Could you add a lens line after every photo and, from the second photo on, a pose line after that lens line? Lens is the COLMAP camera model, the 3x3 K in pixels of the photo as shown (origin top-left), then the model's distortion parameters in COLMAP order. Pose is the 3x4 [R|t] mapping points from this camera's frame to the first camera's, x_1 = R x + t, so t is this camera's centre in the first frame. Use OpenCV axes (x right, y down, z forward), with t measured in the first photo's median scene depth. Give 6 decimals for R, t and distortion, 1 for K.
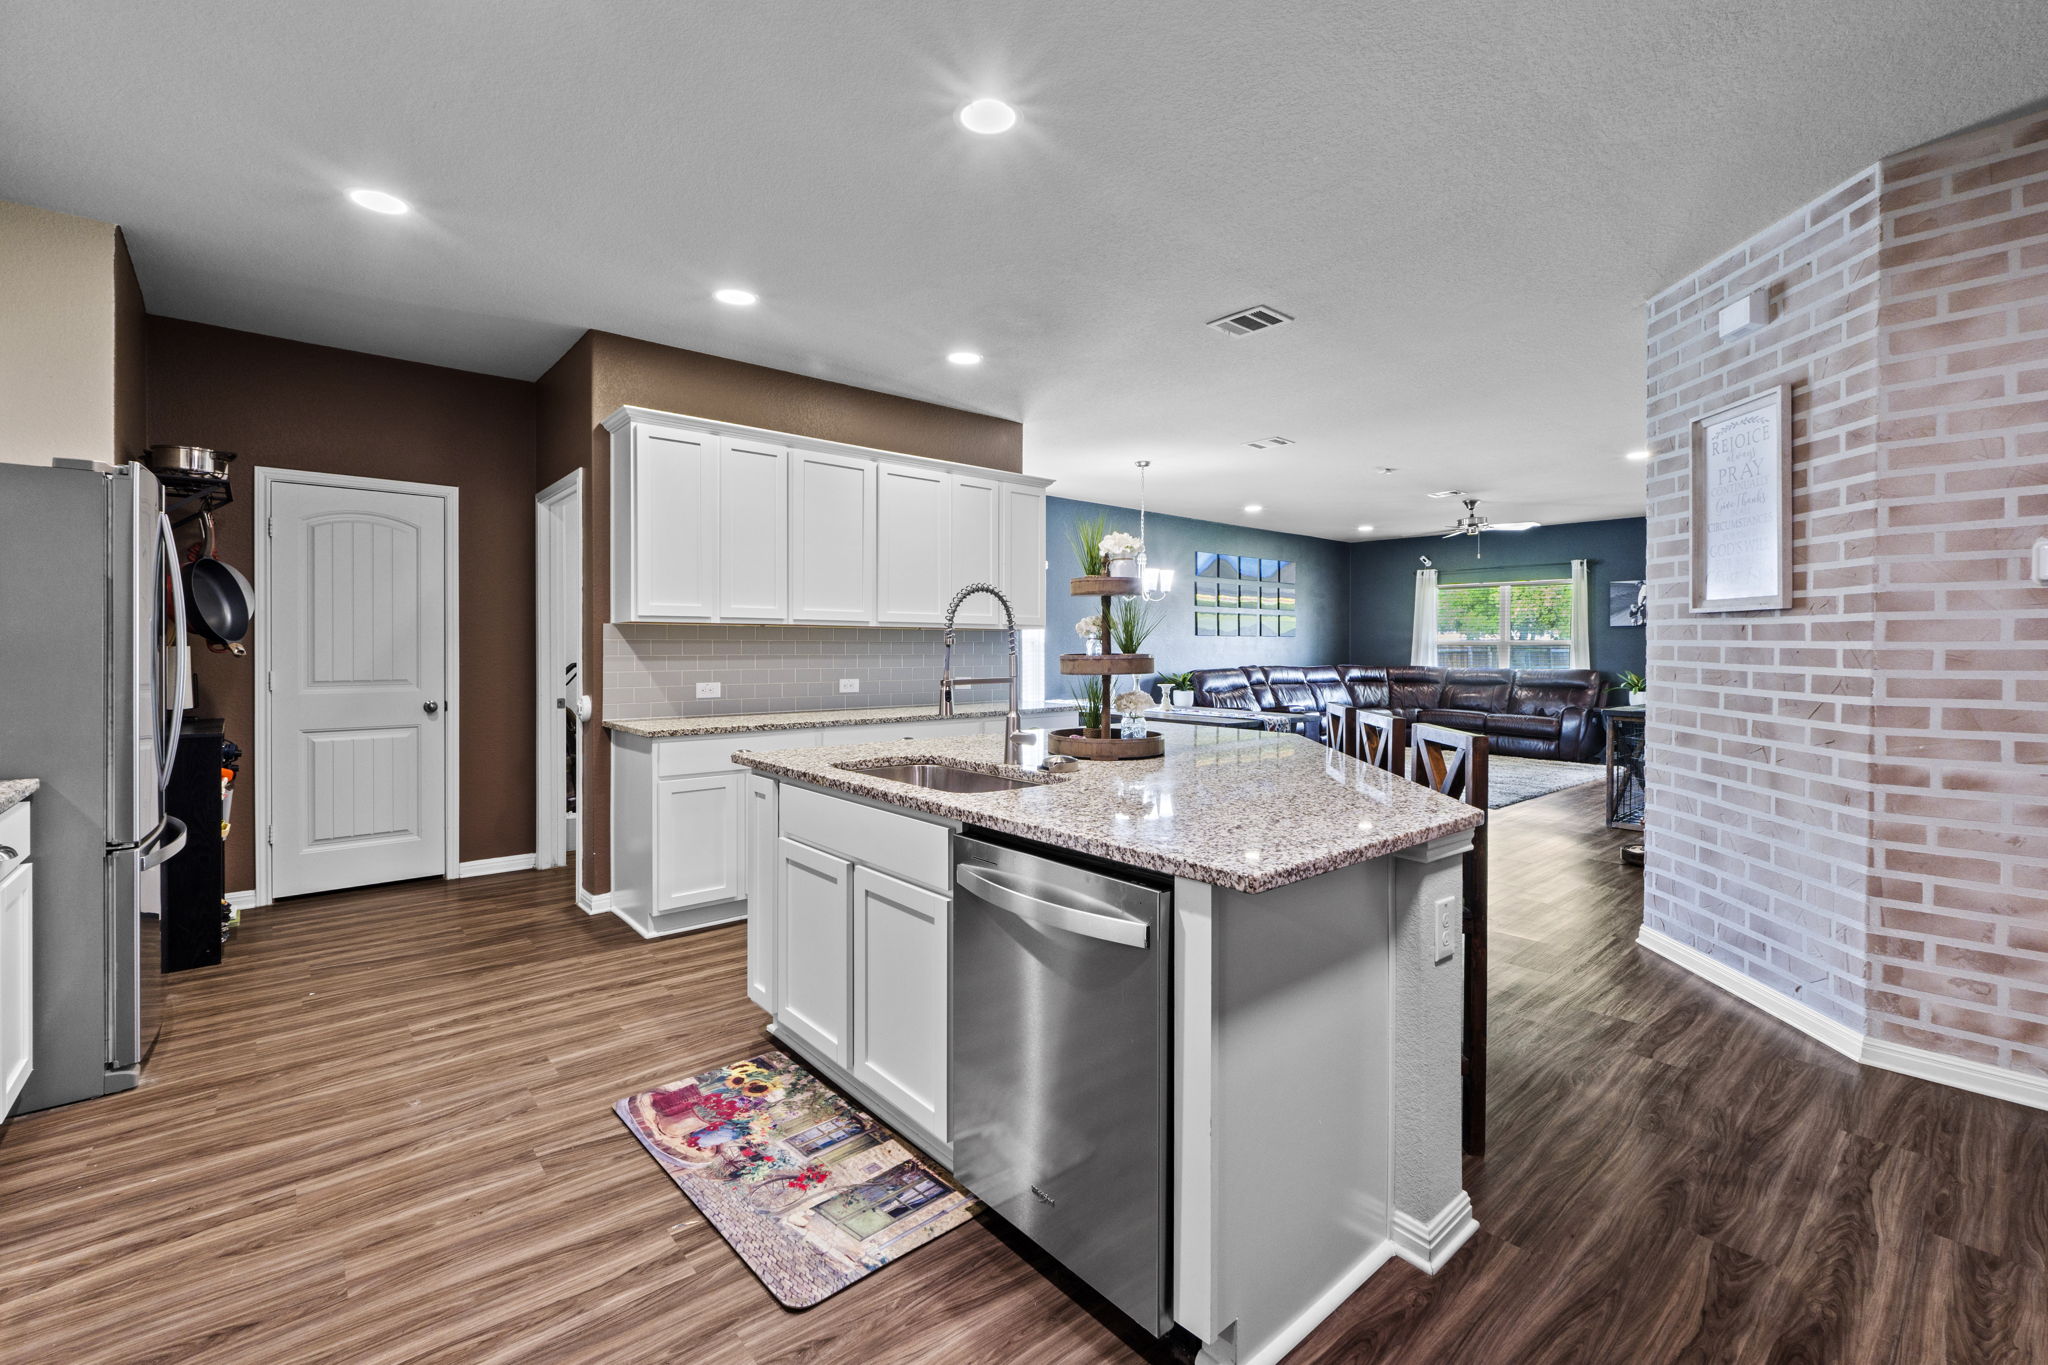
lens RADIAL K [[881.2, 0, 1029.6], [0, 881.2, 647.7], [0, 0, 1]] dist [-0.004557, -0.000036]
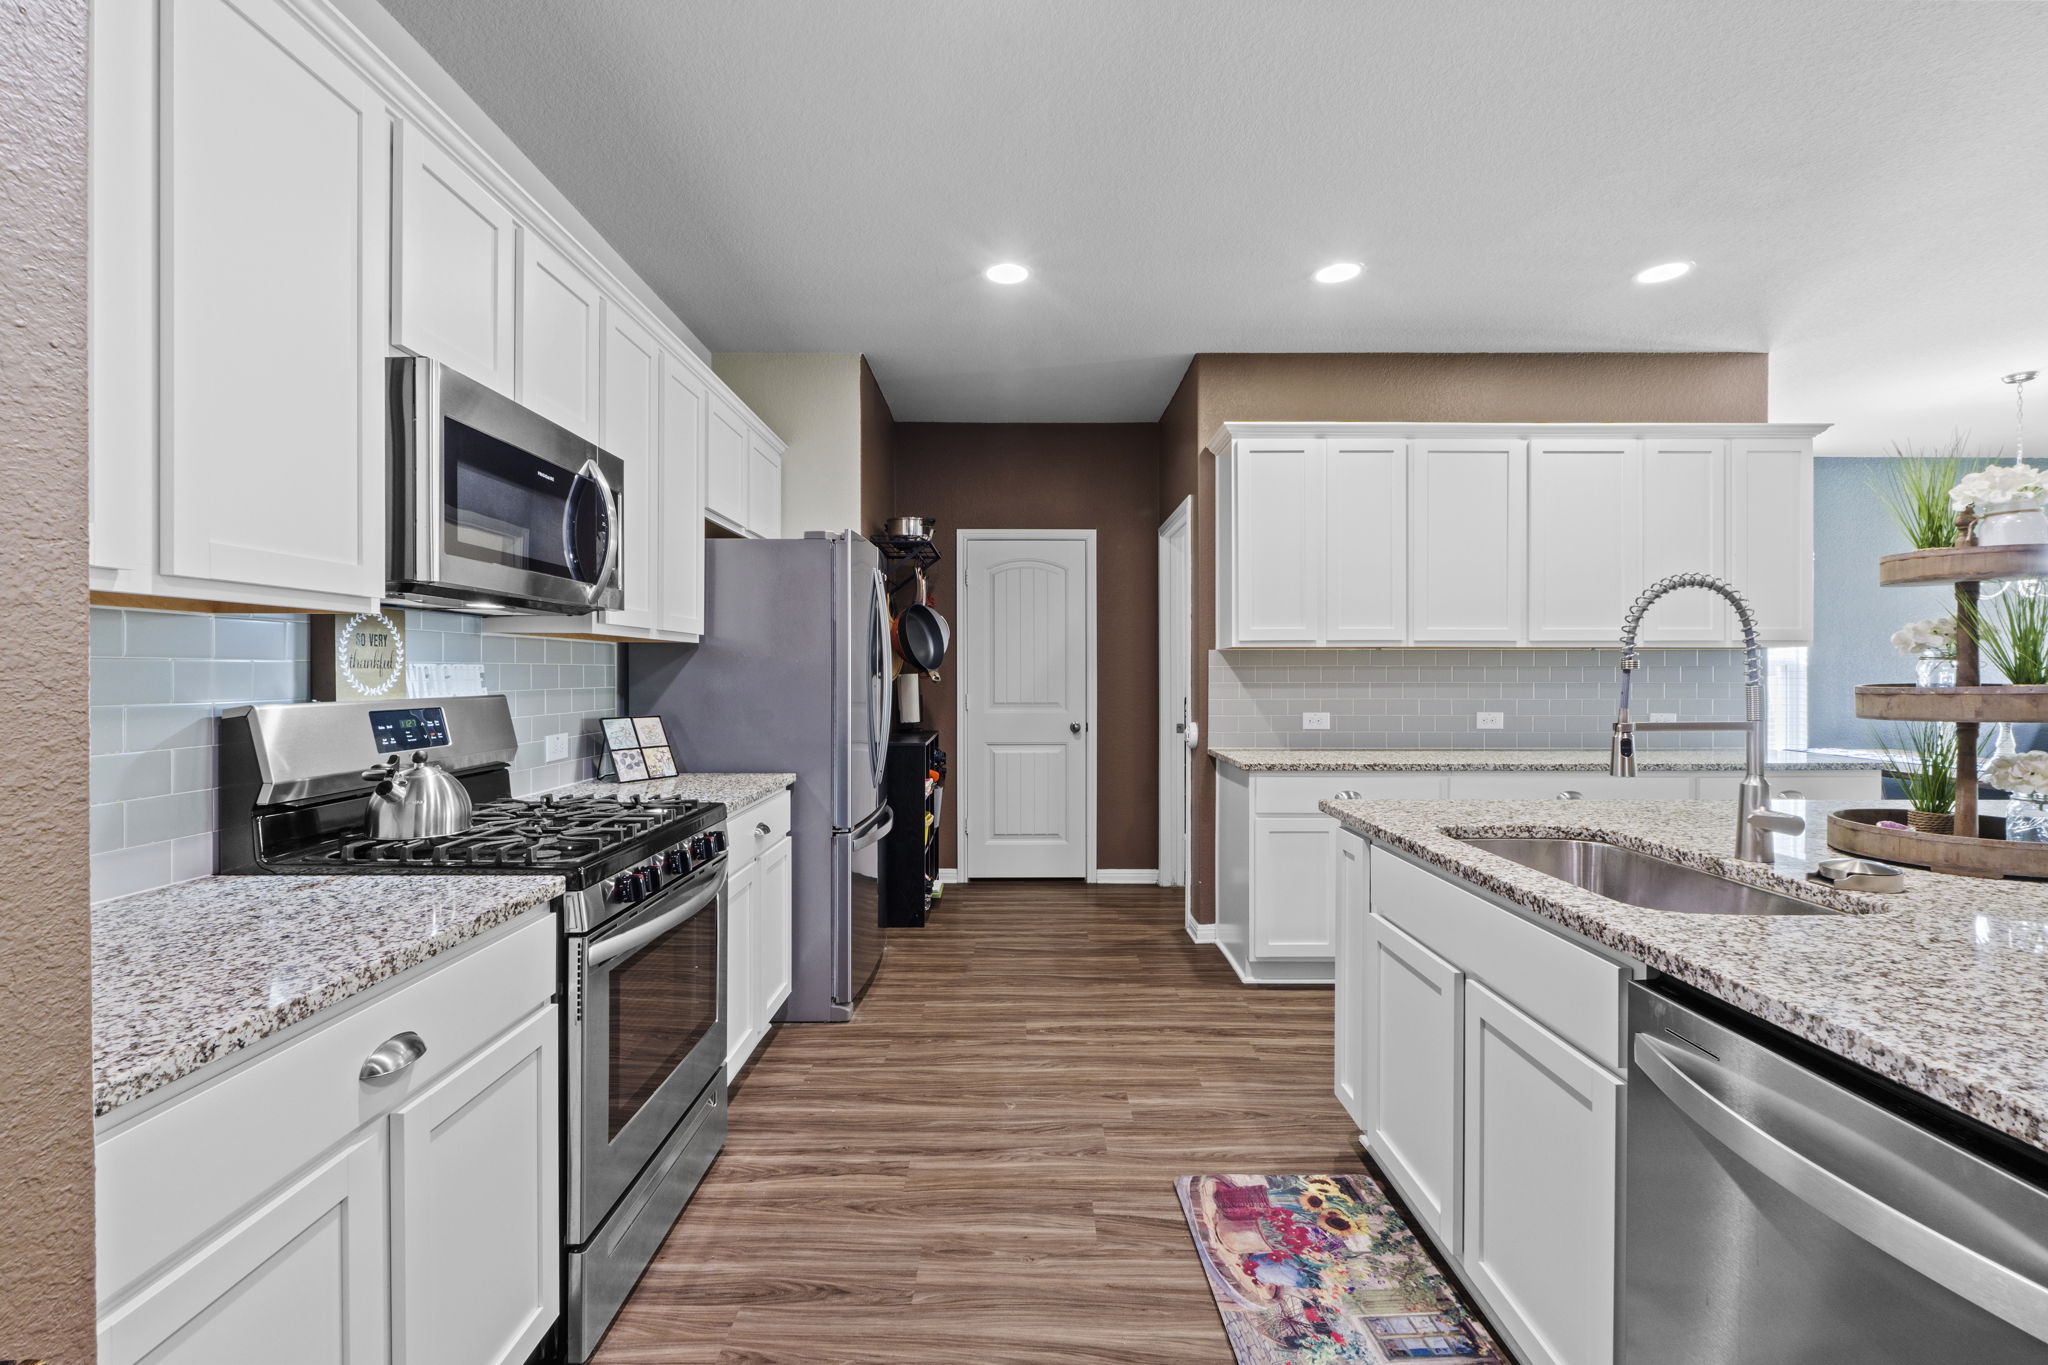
lens RADIAL K [[863.2, 0, 1021.0], [0, 863.2, 678.2], [0, 0, 1]] dist [-0.005789, -0.000312]
pose [[0.751206, 0.001503, -0.660067, -0.006736], [0.001618, 0.999990, 0.004118, -0.000162], [0.660066, -0.004161, 0.751196, 0.192427]]
